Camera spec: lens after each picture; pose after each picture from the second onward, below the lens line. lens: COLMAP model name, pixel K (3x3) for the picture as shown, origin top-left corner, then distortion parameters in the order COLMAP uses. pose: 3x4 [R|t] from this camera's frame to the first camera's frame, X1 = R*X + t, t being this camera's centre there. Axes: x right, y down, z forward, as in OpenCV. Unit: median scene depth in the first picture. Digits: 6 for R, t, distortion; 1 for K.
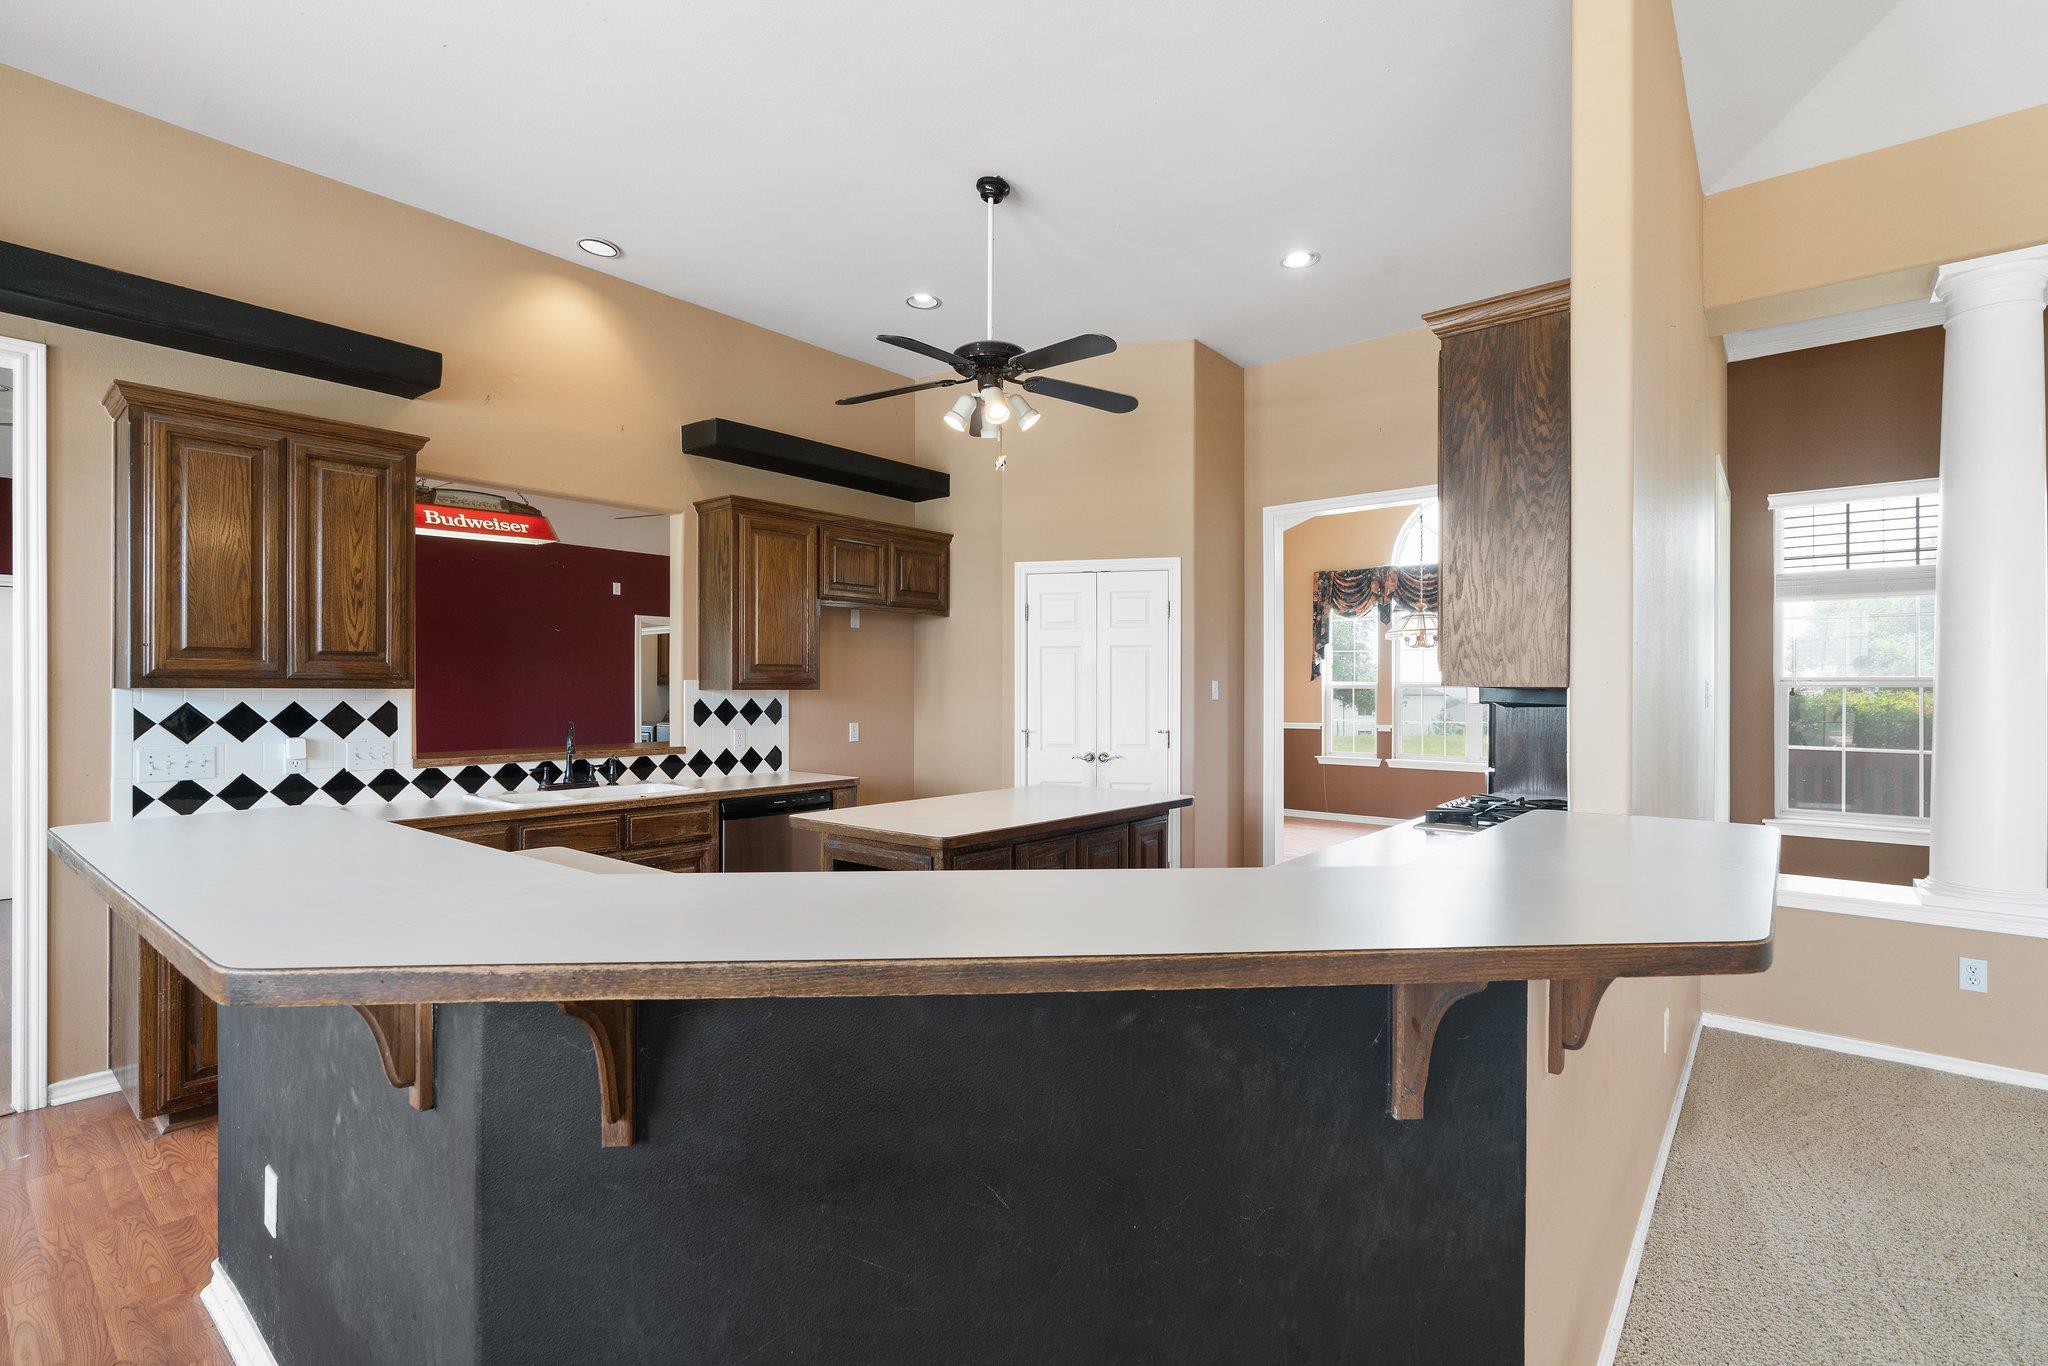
lens RADIAL K [[918.8, 0, 954.9], [0, 918.8, 691.4], [0, 0, 1]] dist [-0.000454, 0.000464]
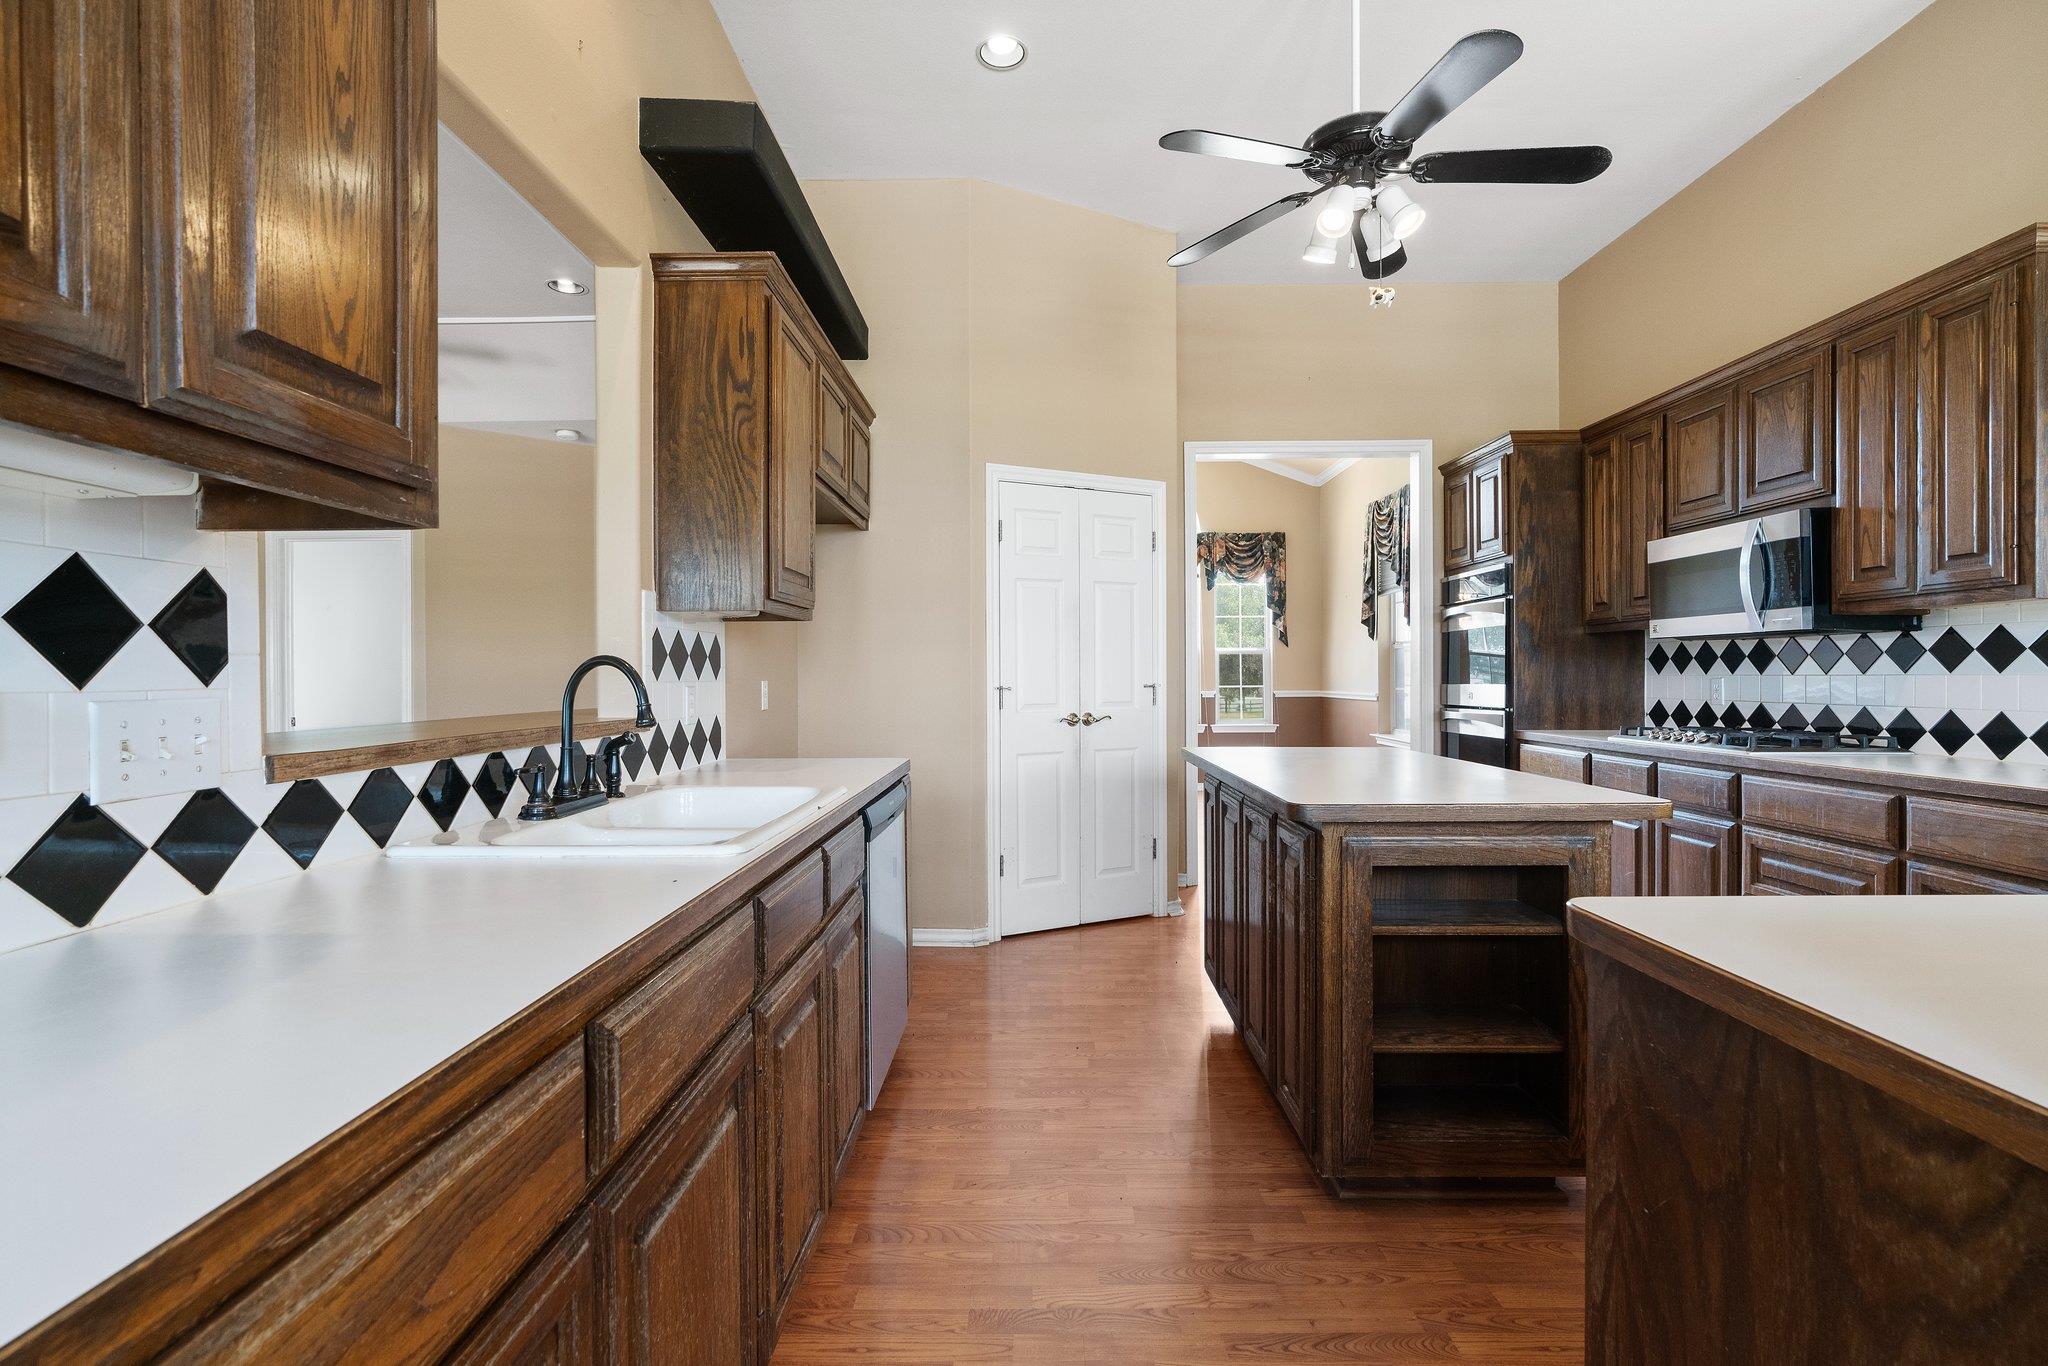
lens RADIAL K [[954.1, 0, 1024.0], [0, 954.1, 683.0], [0, 0, 1]] dist [0.001285, 0.000004]
pose [[0.769305, -0.010298, 0.638798, -0.584171], [0.006241, 0.999944, 0.008603, 0.045466], [-0.638851, -0.002632, 0.769326, 0.549396]]
